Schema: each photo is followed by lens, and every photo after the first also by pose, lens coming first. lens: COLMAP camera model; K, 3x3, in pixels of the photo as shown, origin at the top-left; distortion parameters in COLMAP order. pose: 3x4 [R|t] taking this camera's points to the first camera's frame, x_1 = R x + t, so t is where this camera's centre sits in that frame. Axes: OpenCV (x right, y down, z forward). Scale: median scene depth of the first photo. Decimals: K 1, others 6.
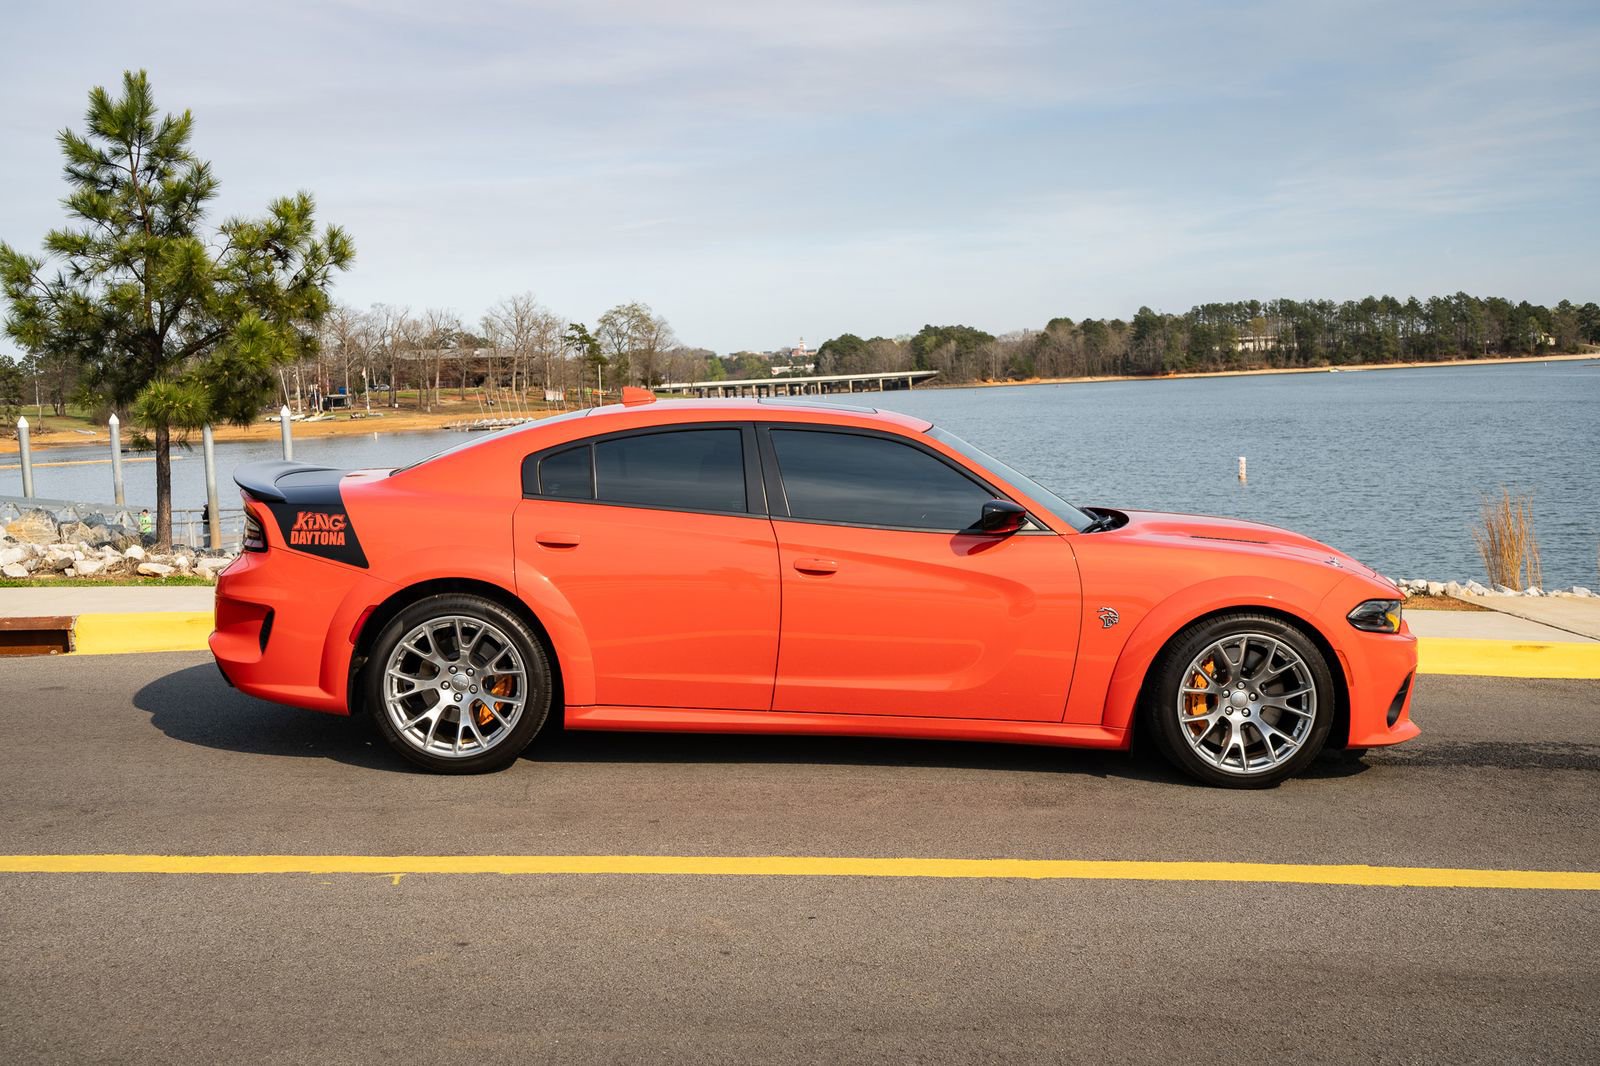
lens RADIAL K [[1745.5, 0, 806.9], [0, 1745.5, 530.0], [0, 0, 1]] dist [0.005918, 0.008649]
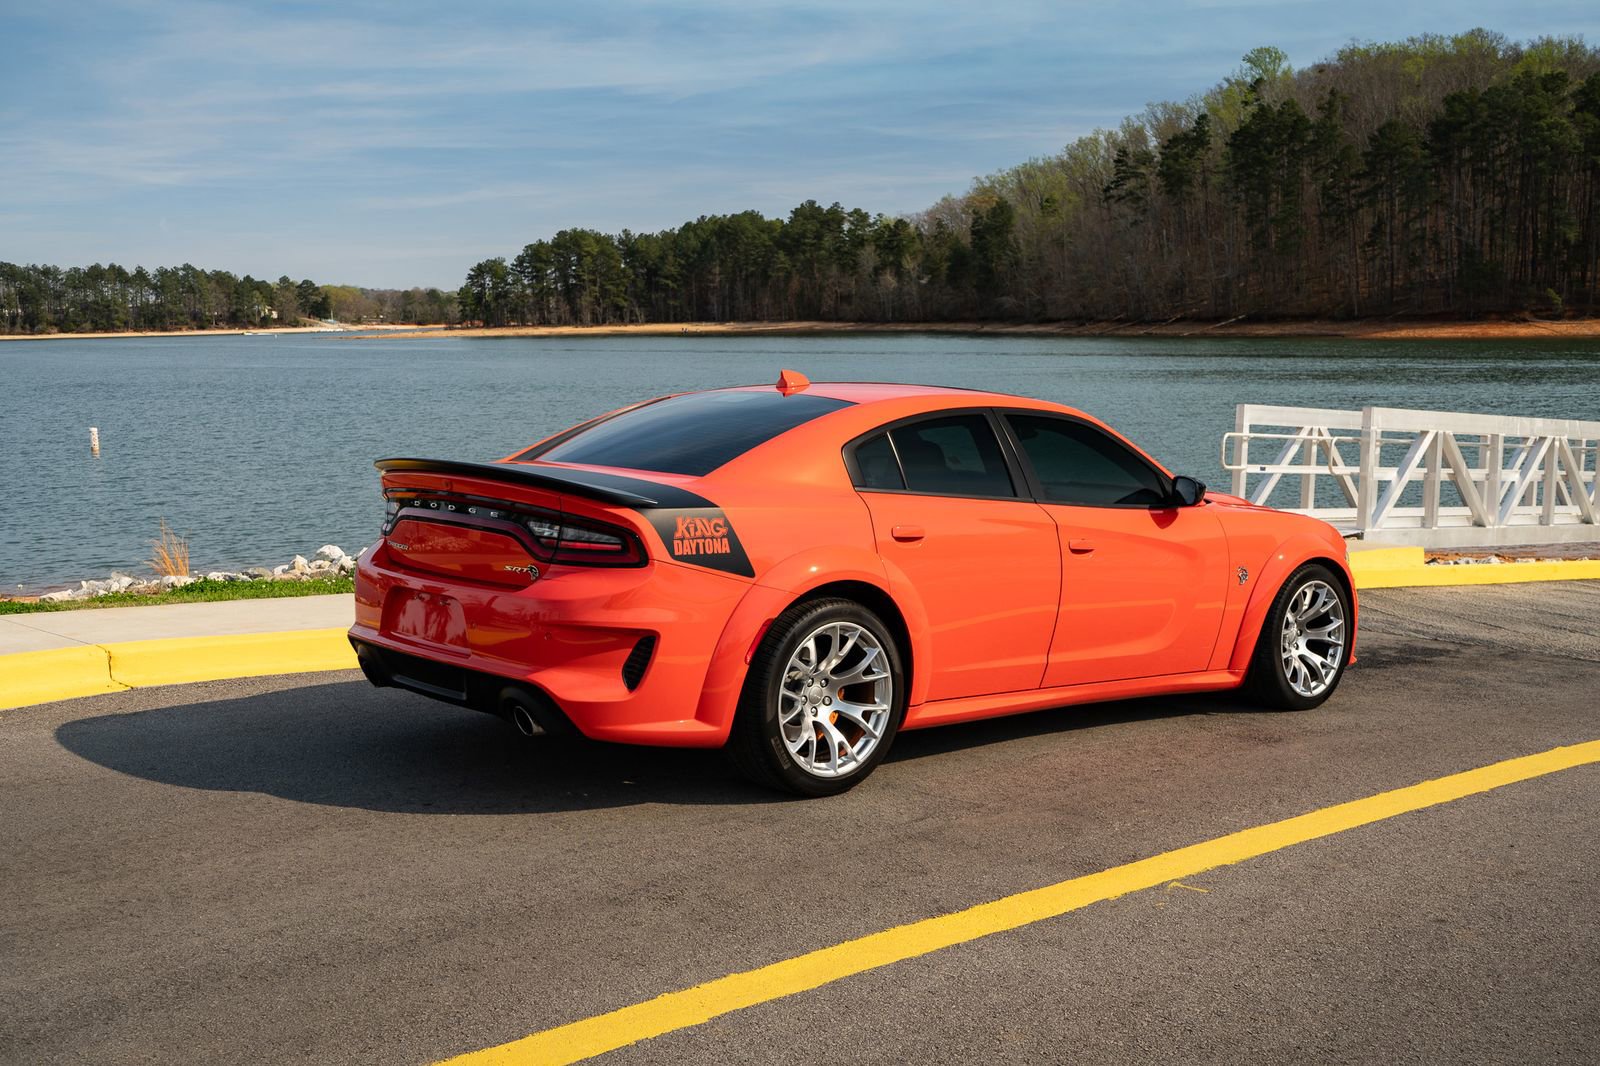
lens RADIAL K [[1703.4, 0, 795.3], [0, 1703.4, 548.1], [0, 0, 1]] dist [-0.003303, 0.010474]
pose [[0.763268, -0.059516, 0.643335, -0.222982], [0.039818, 0.998189, 0.045102, -0.008690], [-0.644854, -0.008809, 0.764255, 0.094060]]
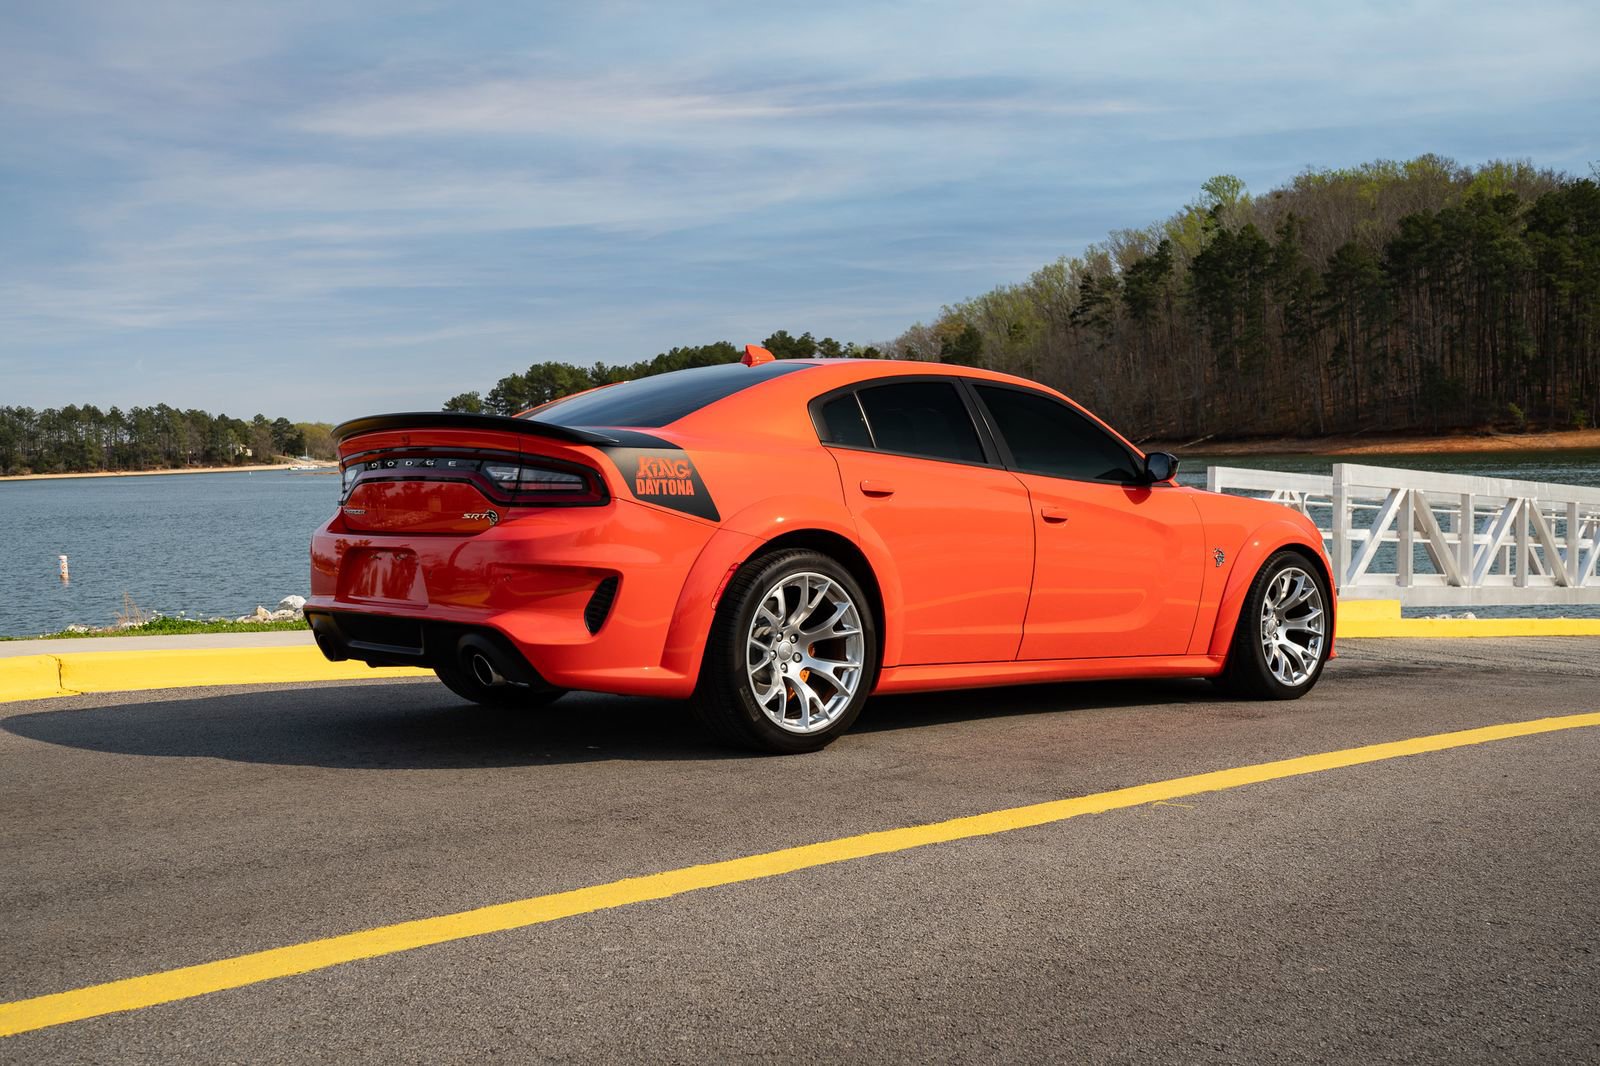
lens RADIAL K [[1703.4, 0, 795.3], [0, 1703.4, 548.1], [0, 0, 1]] dist [-0.003303, 0.010474]
pose [[0.753369, -0.023436, 0.657180, -0.219237], [0.057268, 0.997906, -0.030062, 0.017608], [-0.655100, 0.060283, 0.753134, 0.098396]]
